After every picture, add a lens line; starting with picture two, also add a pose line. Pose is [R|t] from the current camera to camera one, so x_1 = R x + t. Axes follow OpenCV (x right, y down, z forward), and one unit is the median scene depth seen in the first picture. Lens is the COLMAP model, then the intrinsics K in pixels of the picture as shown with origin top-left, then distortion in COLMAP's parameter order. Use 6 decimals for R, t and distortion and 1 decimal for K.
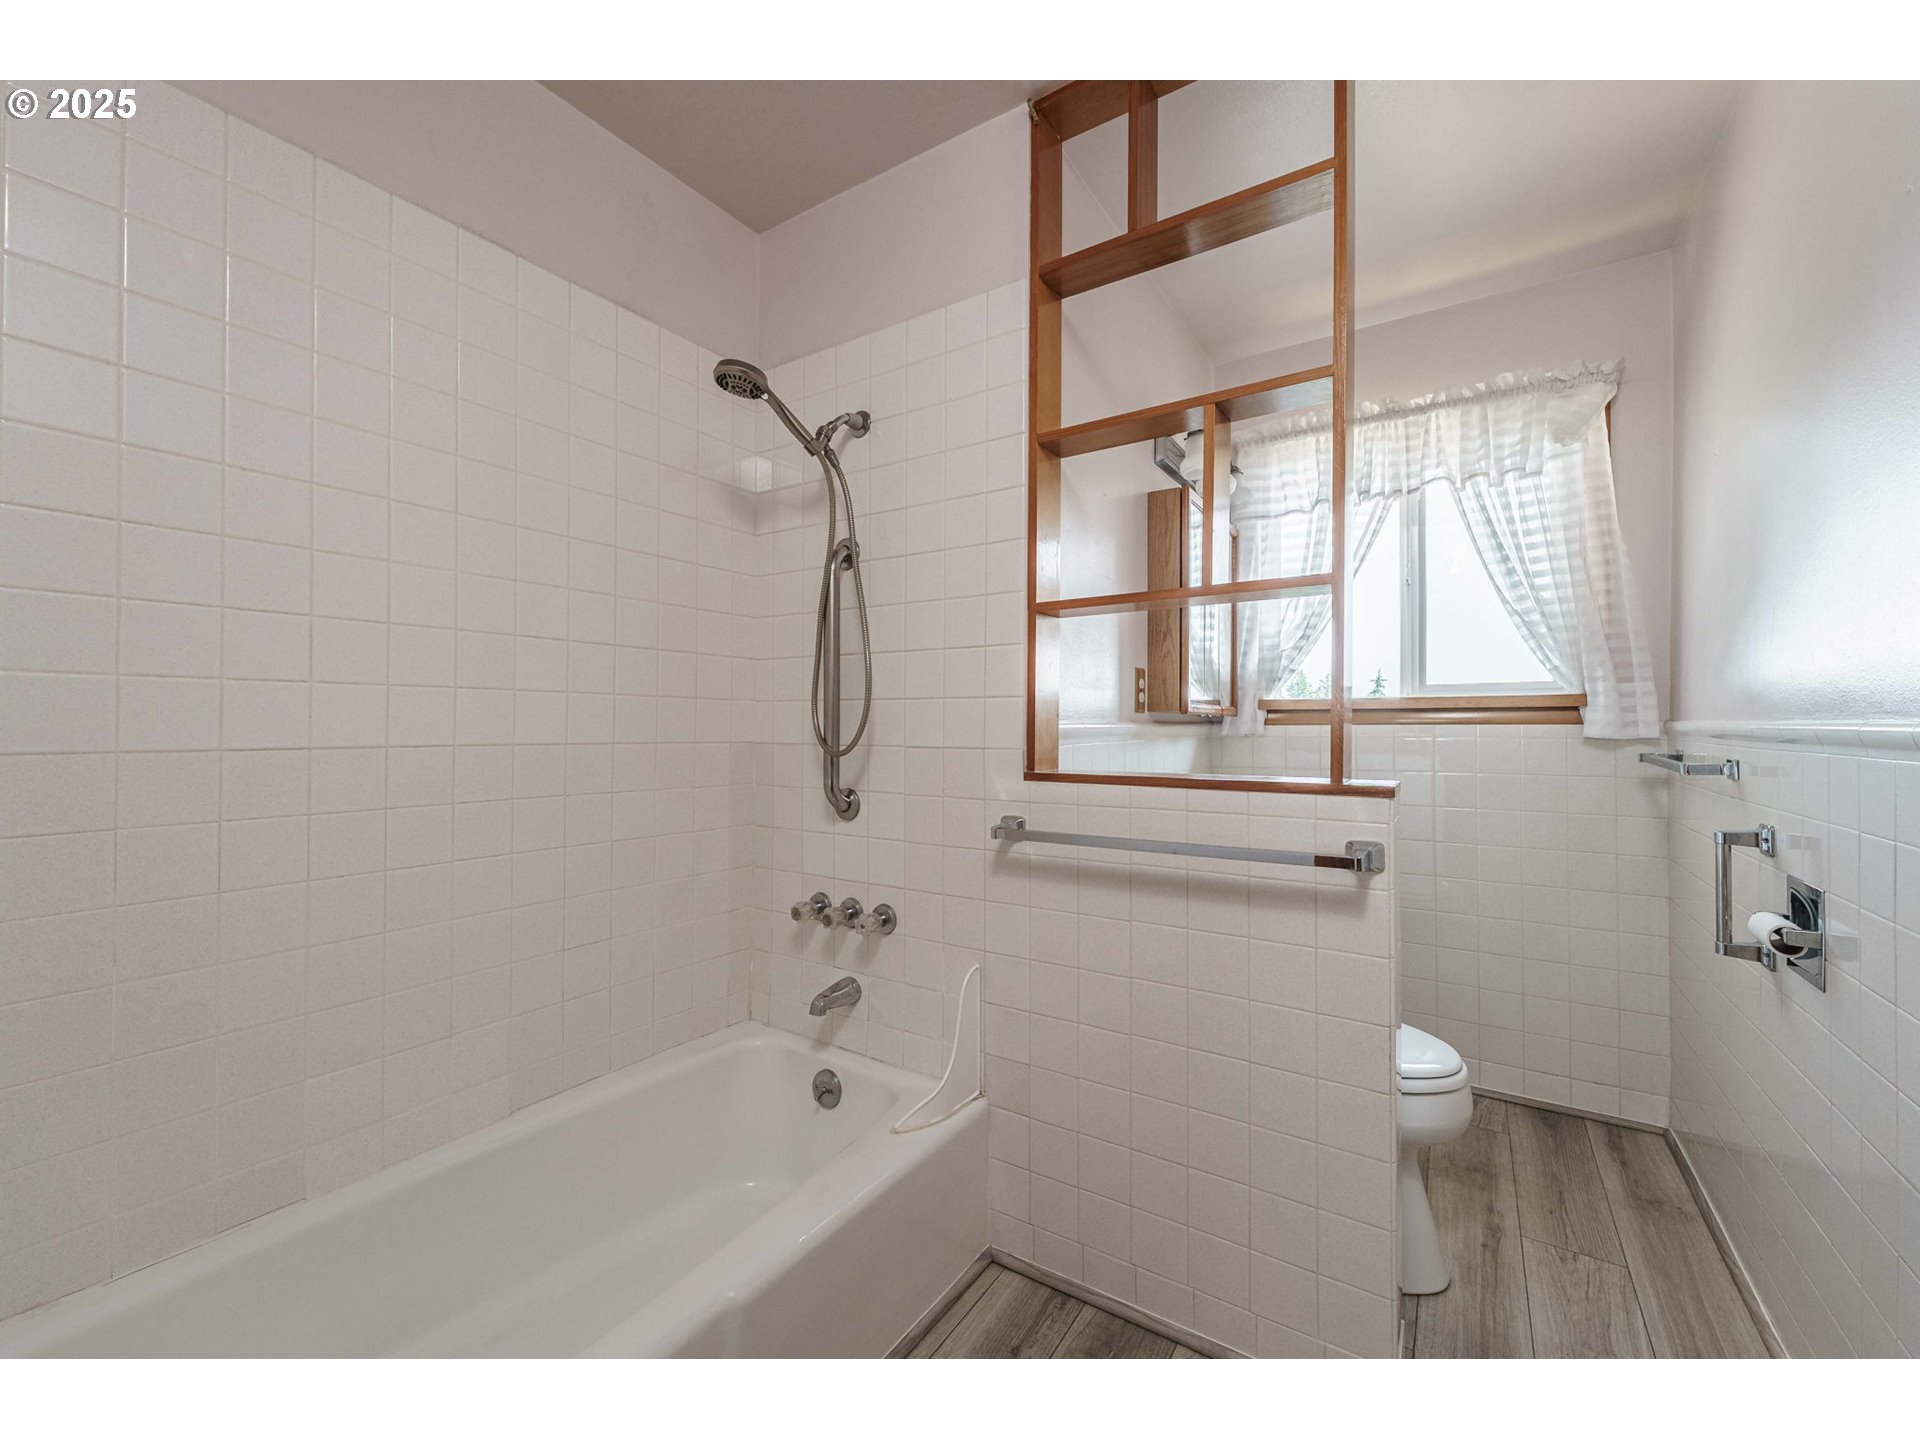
lens RADIAL K [[774.1, 0, 952.9], [0, 774.1, 722.8], [0, 0, 1]] dist [-0.000423, -0.000690]
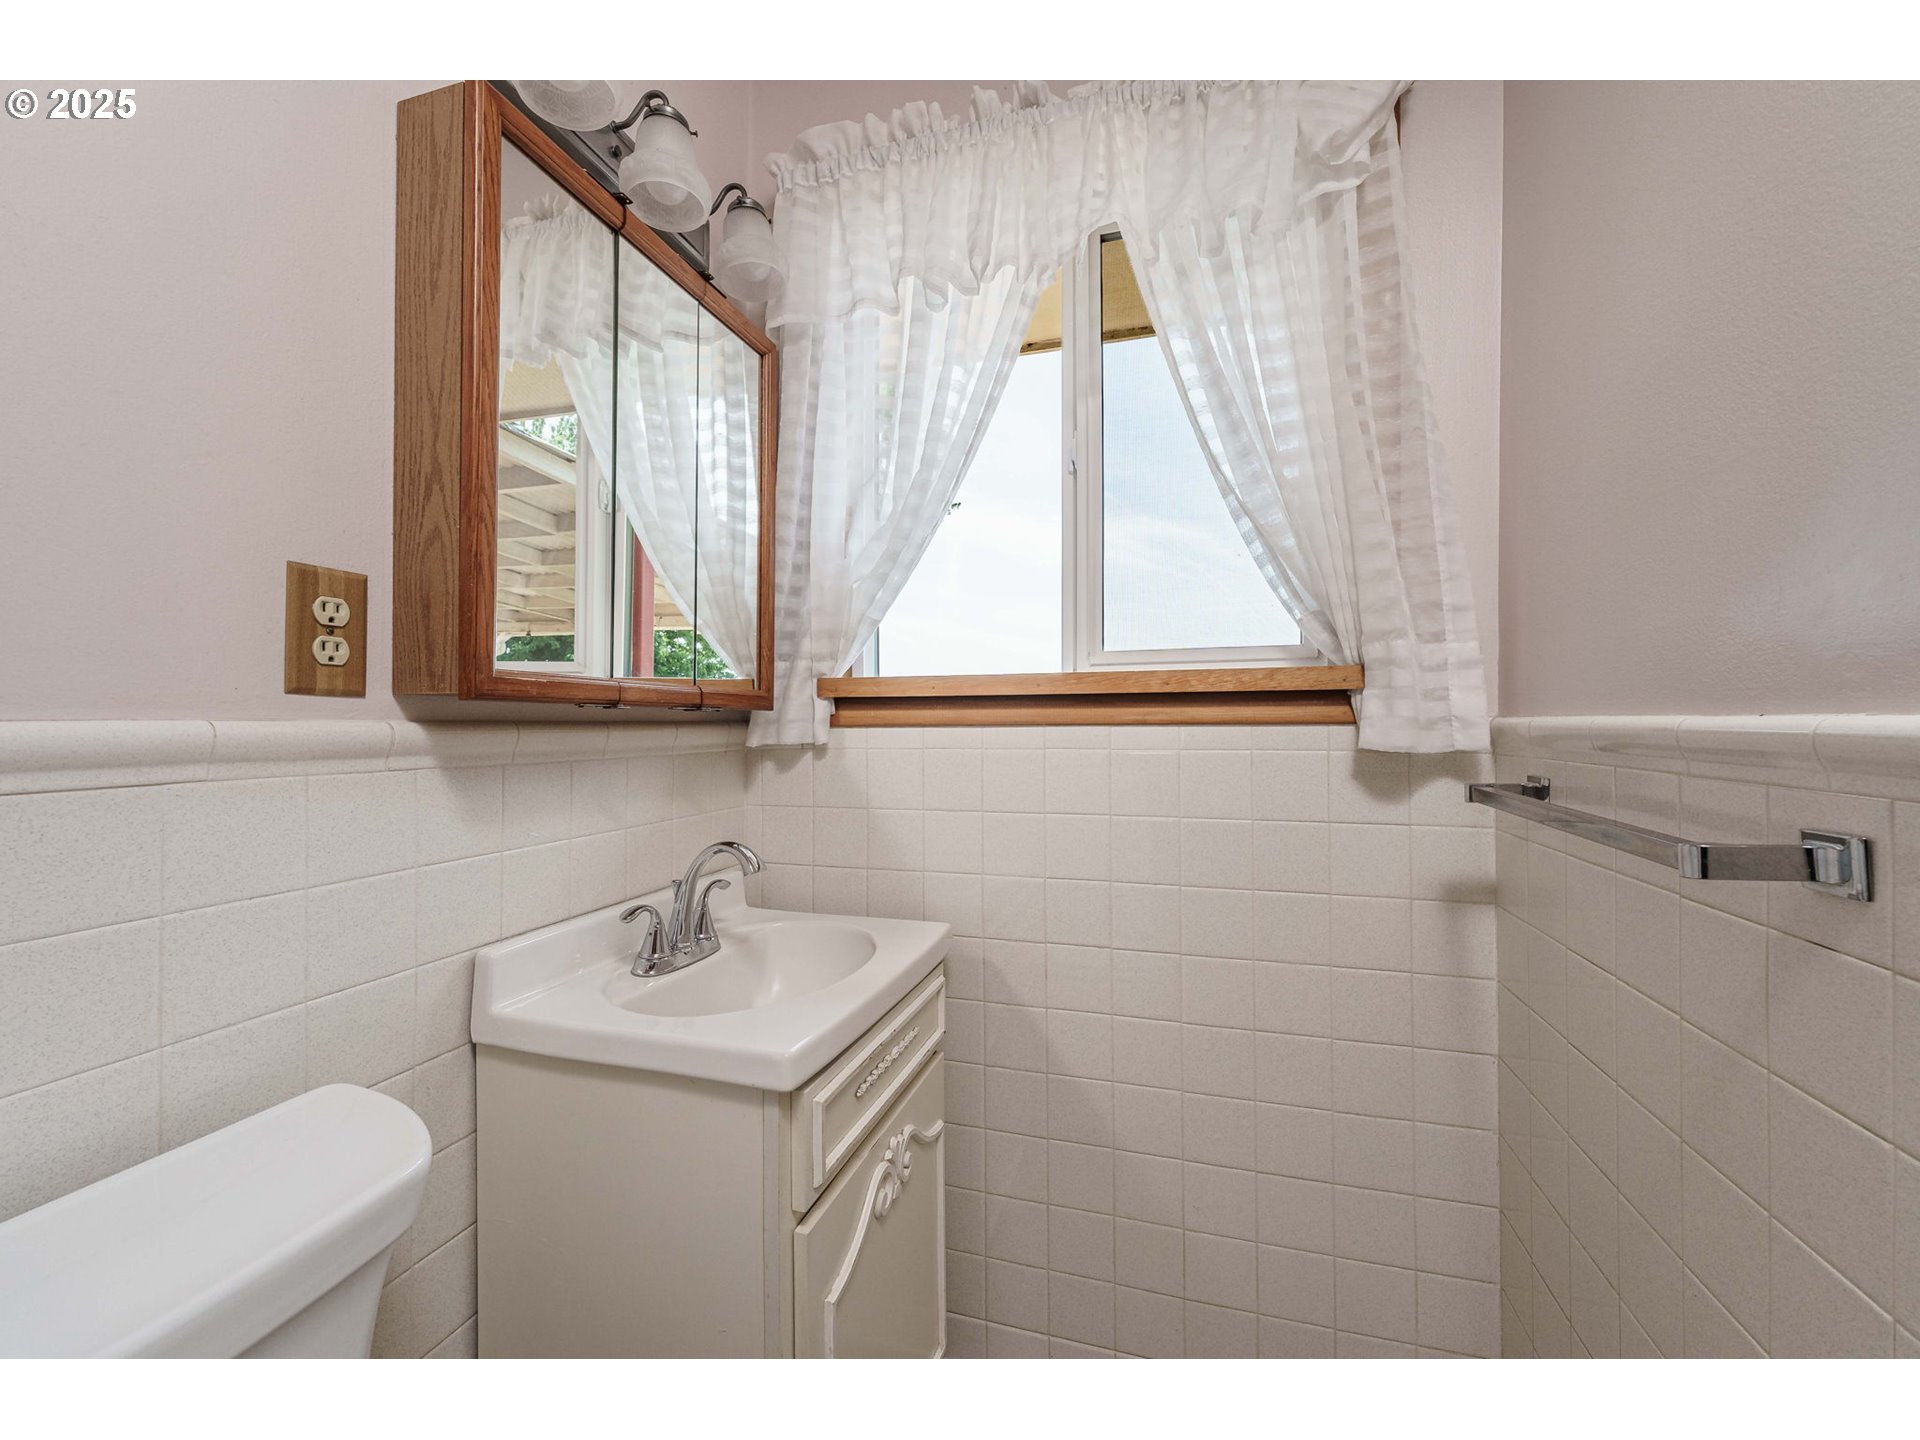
lens RADIAL K [[774.1, 0, 964.3], [0, 774.1, 717.4], [0, 0, 1]] dist [-0.000423, -0.000690]
pose [[0.954621, -0.000013, 0.297824, 0.400387], [0.002047, 0.999977, -0.006518, 0.000024], [-0.297817, 0.006832, 0.954598, 0.571009]]
